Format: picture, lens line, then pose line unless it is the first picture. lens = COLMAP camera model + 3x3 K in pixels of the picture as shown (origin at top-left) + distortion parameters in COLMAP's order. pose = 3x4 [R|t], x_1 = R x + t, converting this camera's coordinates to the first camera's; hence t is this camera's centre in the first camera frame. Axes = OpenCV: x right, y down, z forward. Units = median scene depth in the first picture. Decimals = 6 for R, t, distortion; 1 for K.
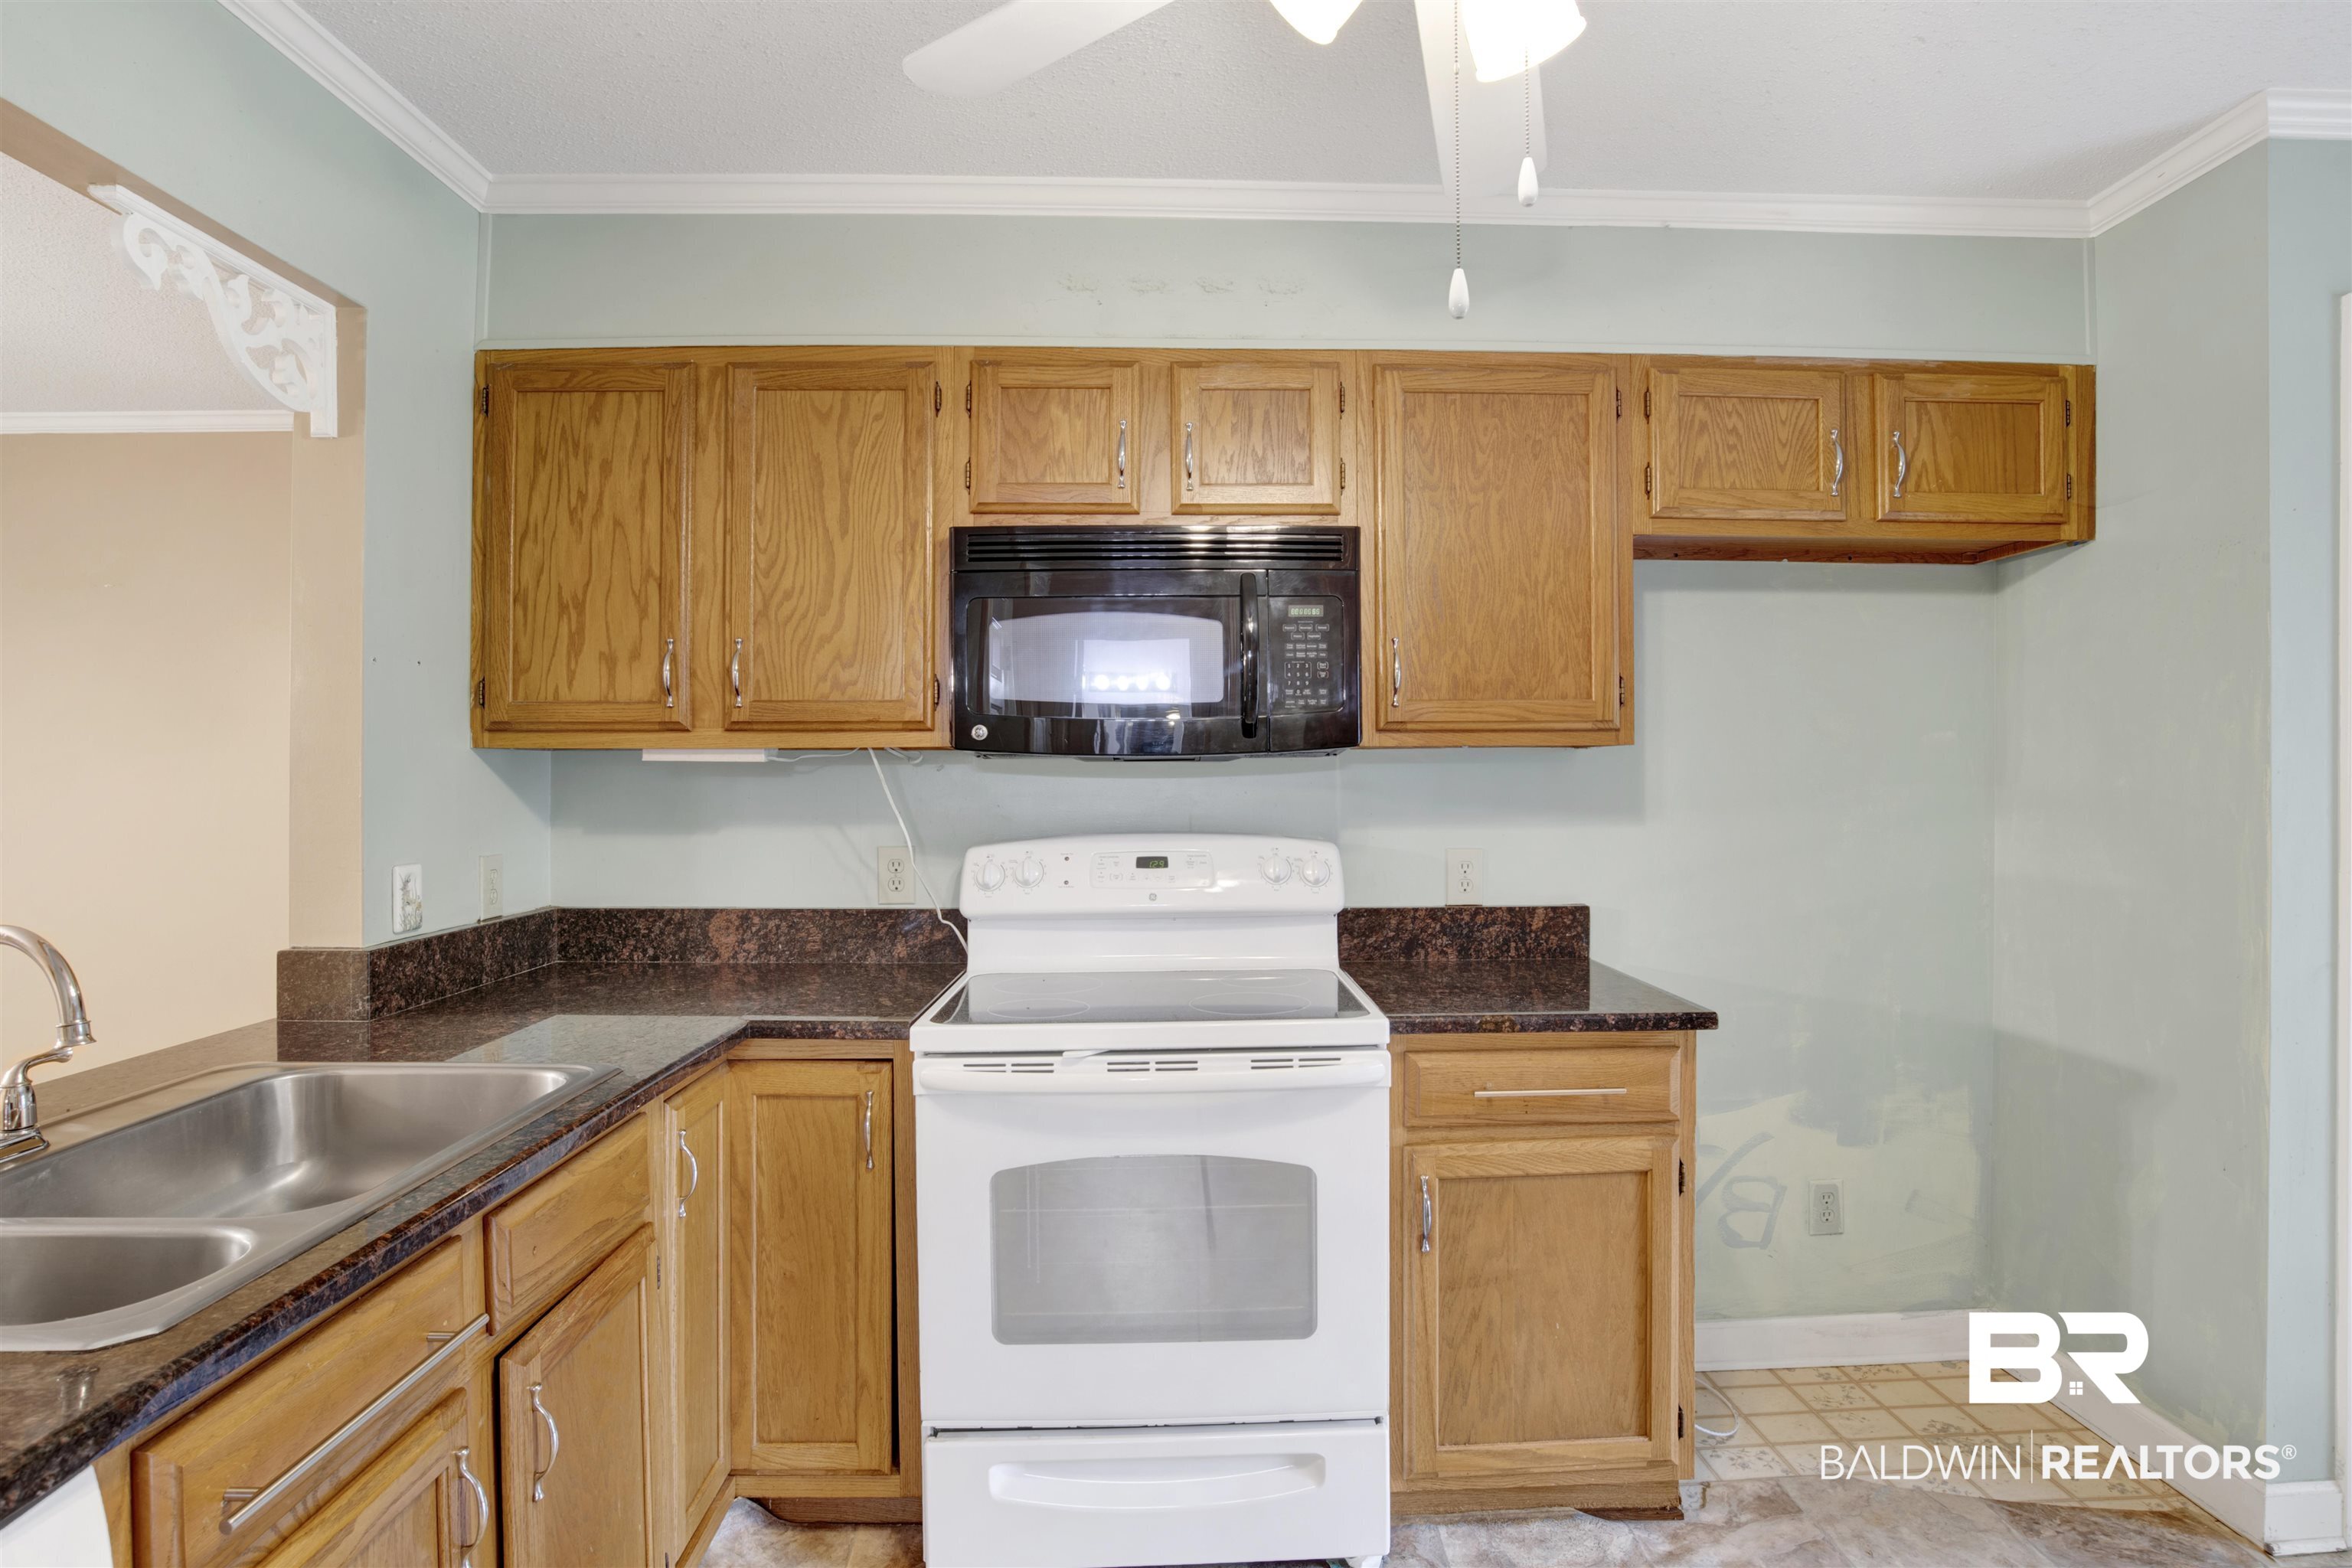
lens RADIAL K [[1250.1, 0, 1178.6], [0, 1250.1, 783.4], [0, 0, 1]] dist [-0.057353, 0.010594]
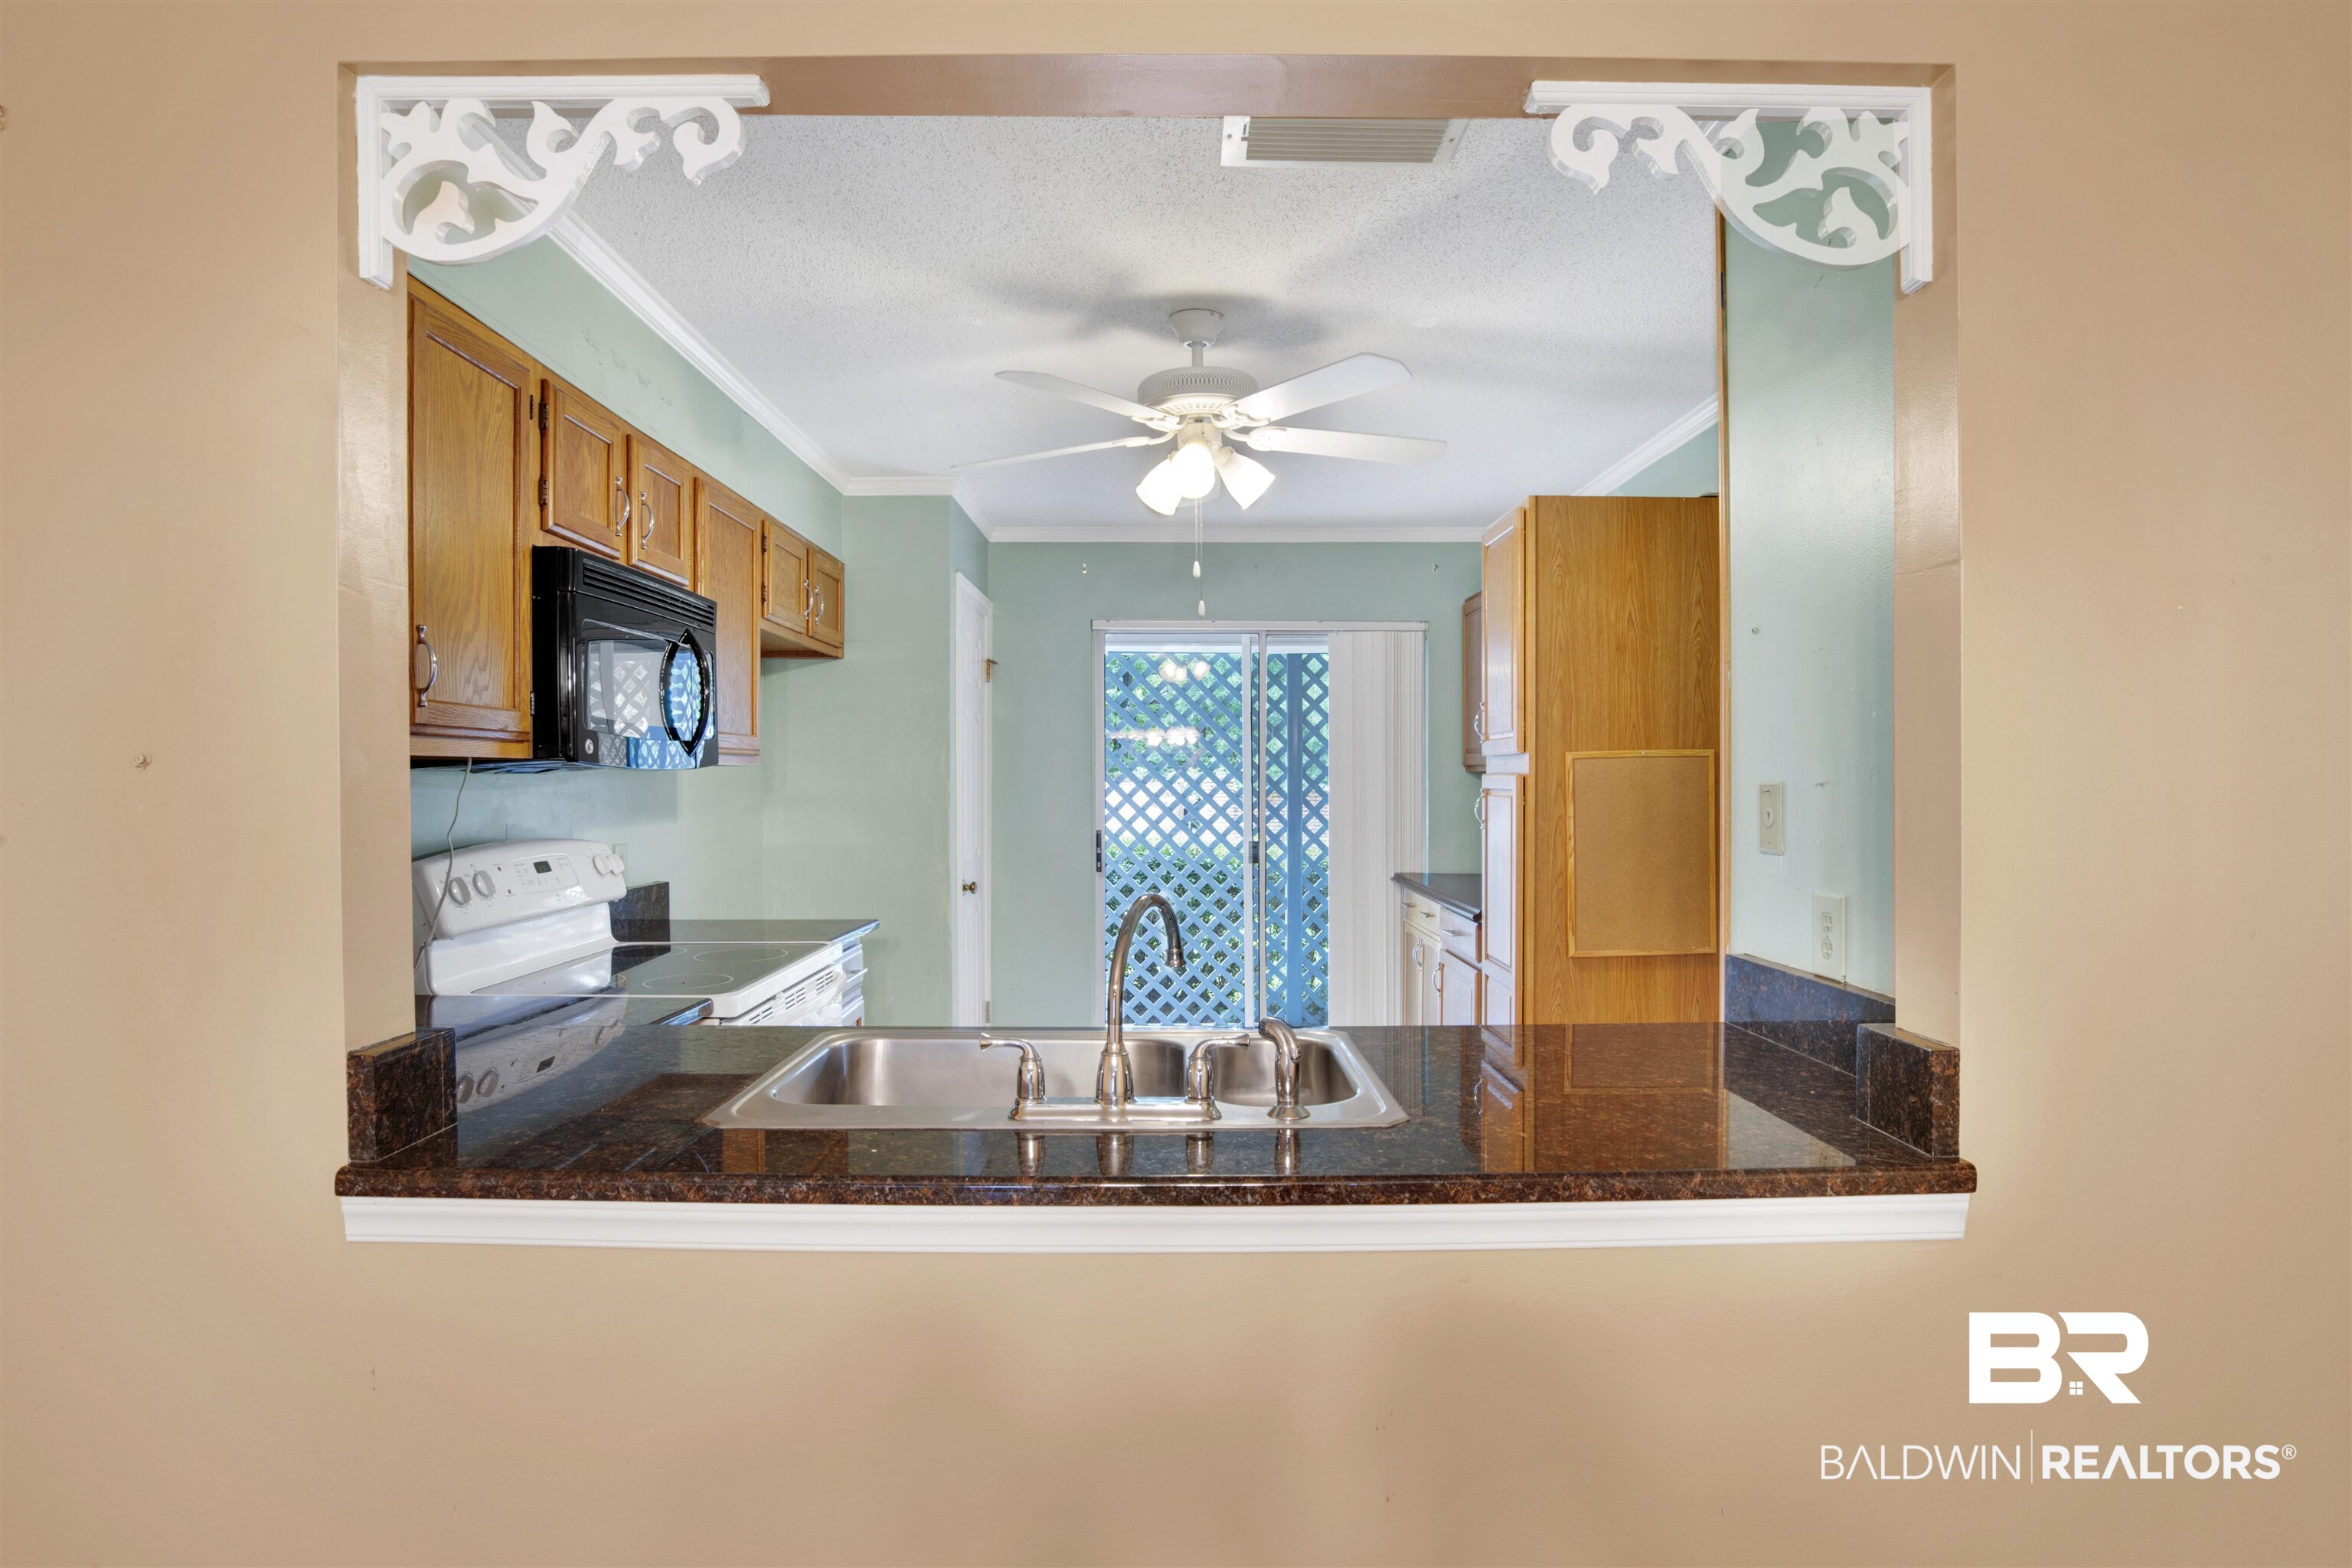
lens RADIAL K [[1331.6, 0, 1187.9], [0, 1331.6, 770.6], [0, 0, 1]] dist [-0.041948, 0.002856]
pose [[0.011150, 0.010107, 0.999887, -1.234541], [0.010695, 0.999891, -0.010226, -0.003684], [-0.999881, 0.010808, 0.011041, 0.466904]]
